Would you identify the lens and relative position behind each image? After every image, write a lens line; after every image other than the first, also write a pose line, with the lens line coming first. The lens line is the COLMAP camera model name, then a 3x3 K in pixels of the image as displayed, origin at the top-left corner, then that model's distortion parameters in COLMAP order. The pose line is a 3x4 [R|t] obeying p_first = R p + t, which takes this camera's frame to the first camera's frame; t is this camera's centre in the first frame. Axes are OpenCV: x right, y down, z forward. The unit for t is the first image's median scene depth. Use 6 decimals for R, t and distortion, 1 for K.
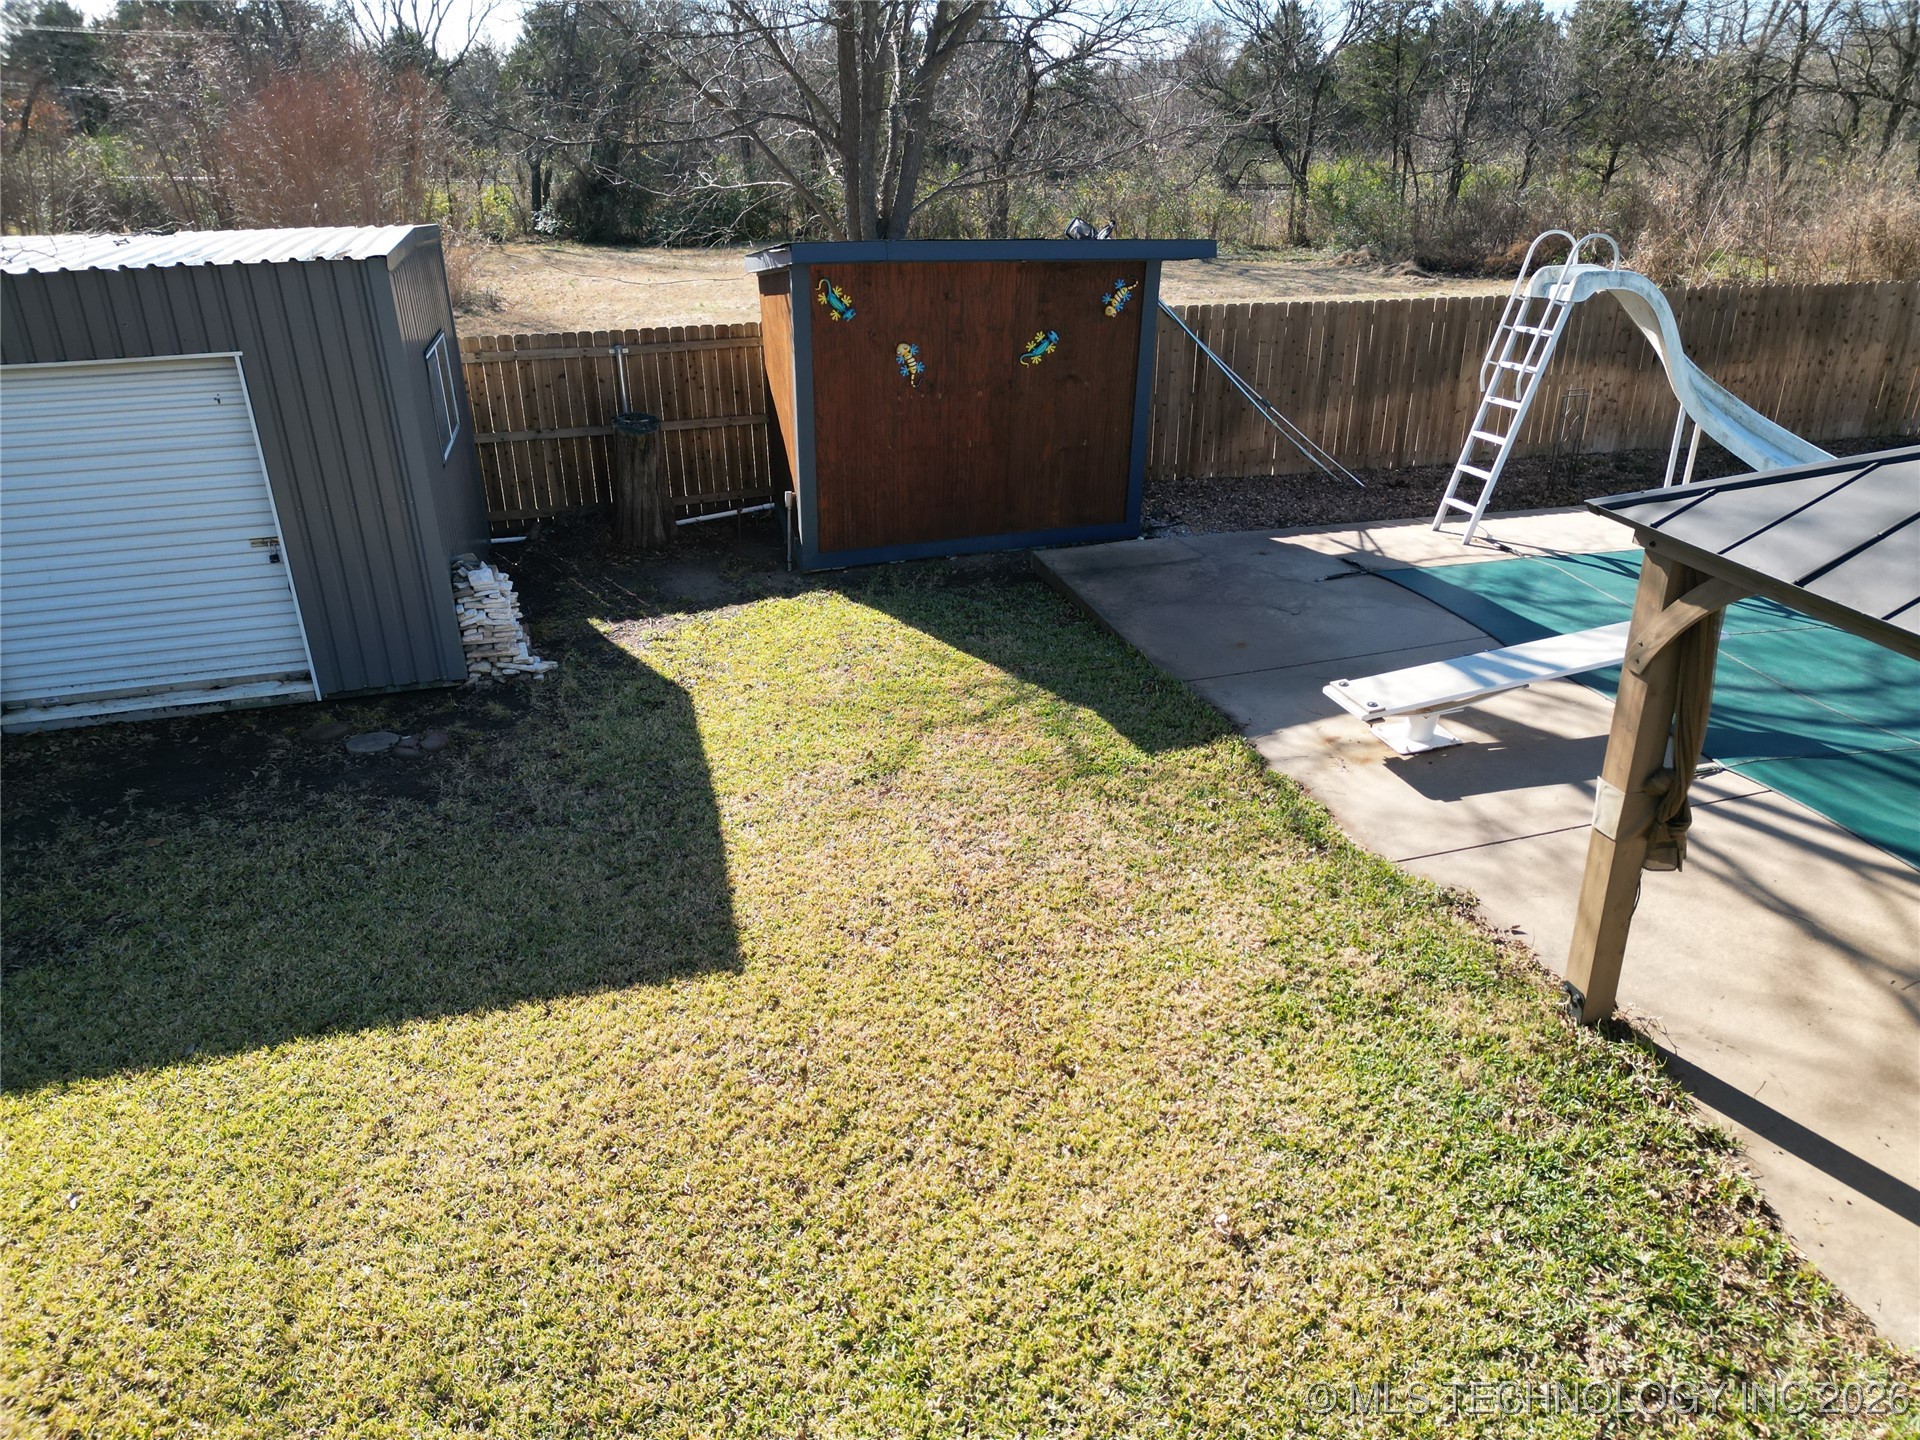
lens RADIAL K [[1345.3, 0, 963.2], [0, 1345.3, 714.8], [0, 0, 1]] dist [0.065974, -0.057607]
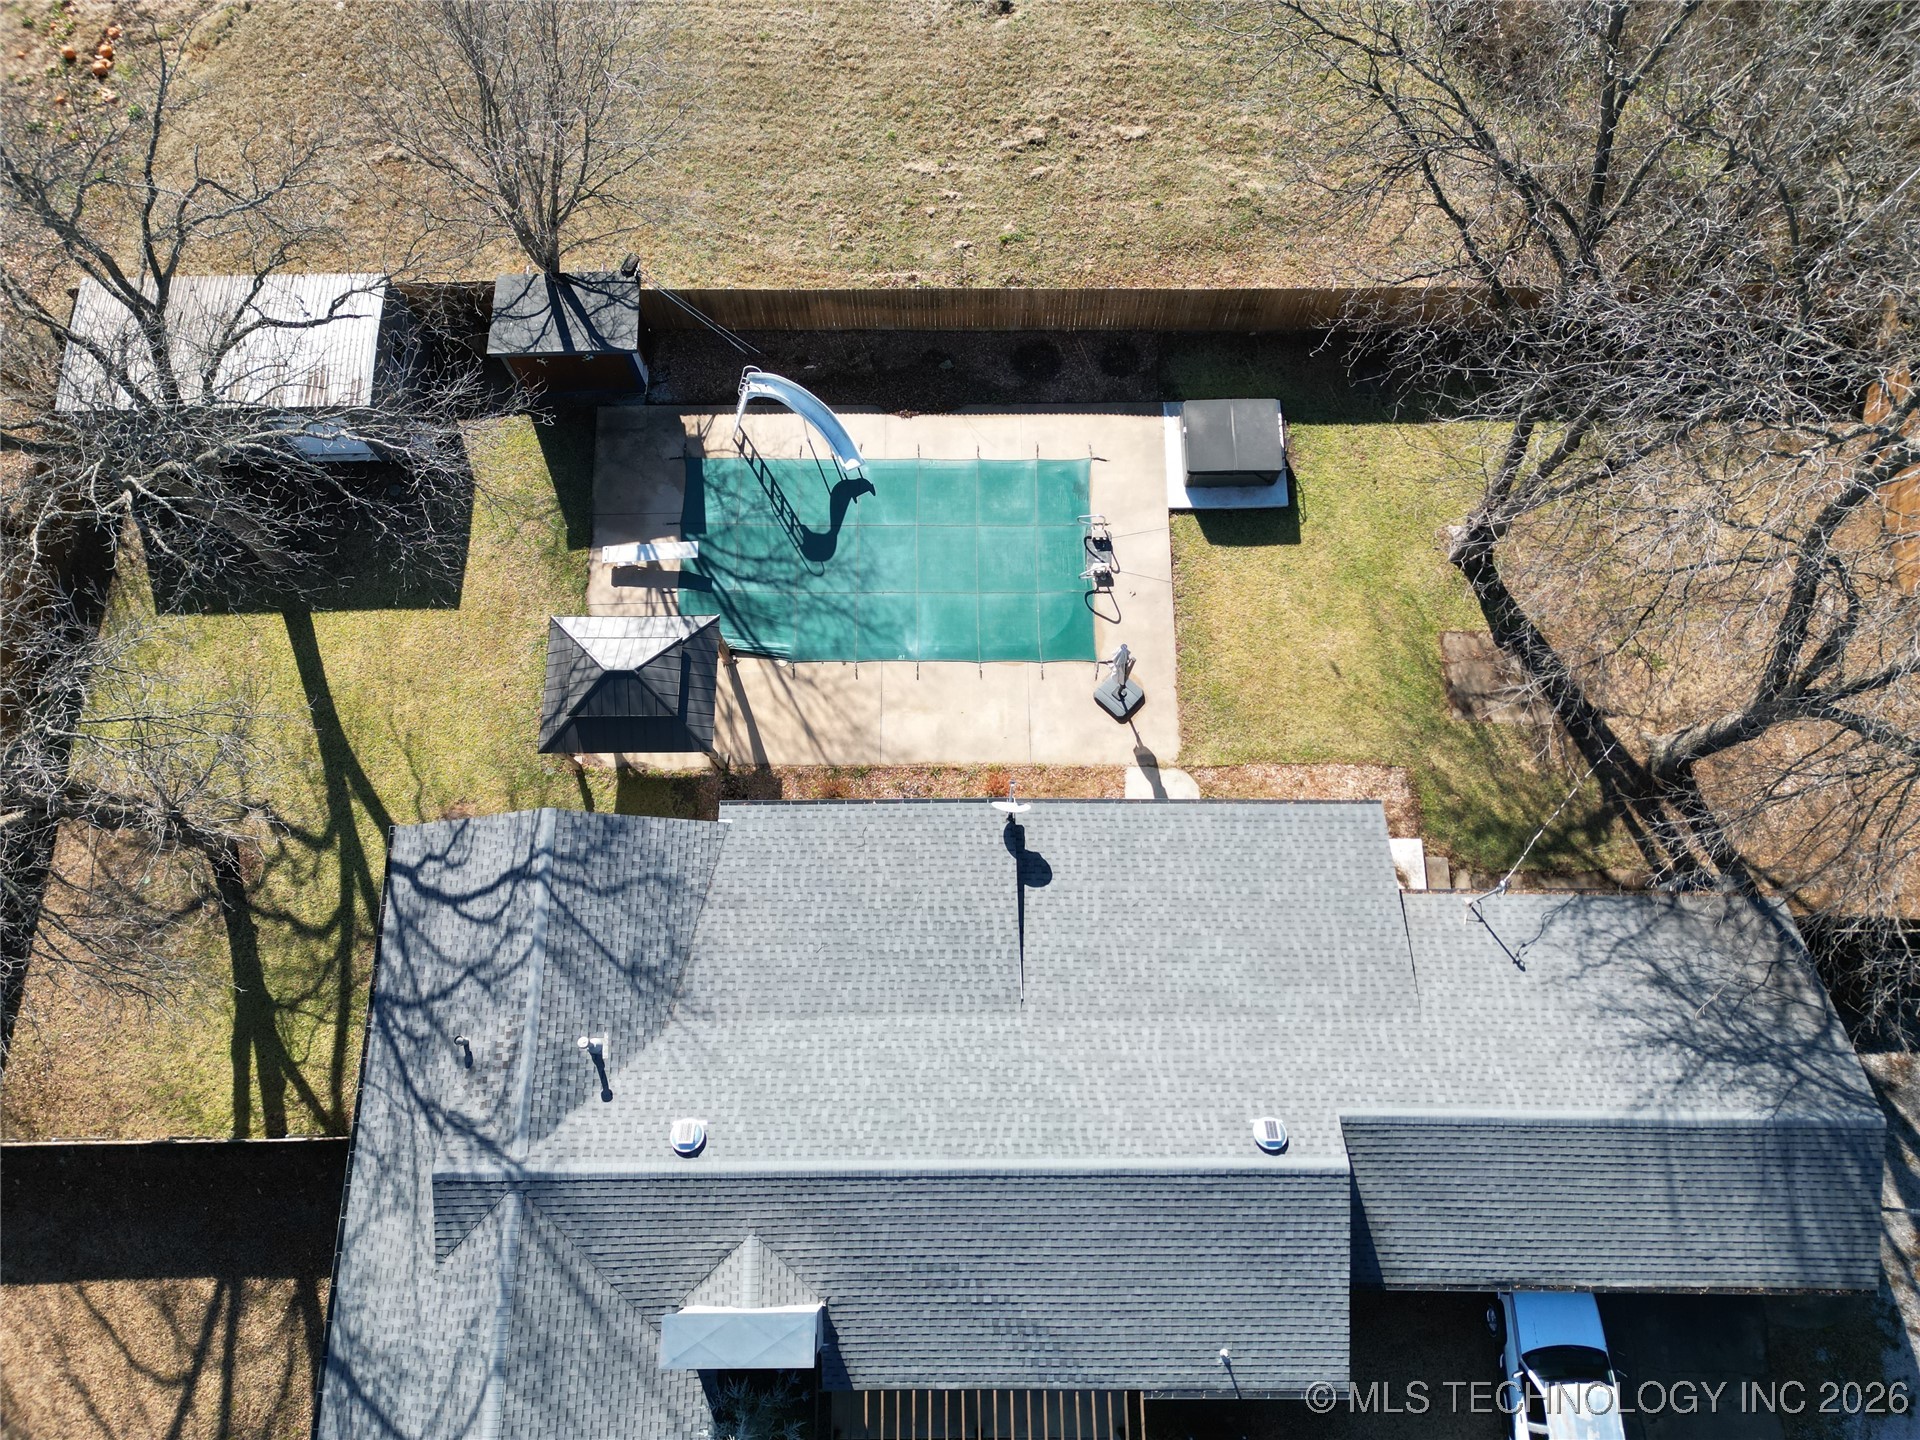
lens RADIAL K [[1345.3, 0, 953.5], [0, 1345.3, 709.9], [0, 0, 1]] dist [0.065974, -0.057607]
pose [[0.967900, 0.241461, -0.069756, 1.777647], [-0.103223, 0.634953, 0.765624, -3.117351], [0.229160, -0.733847, 0.639495, -1.864838]]
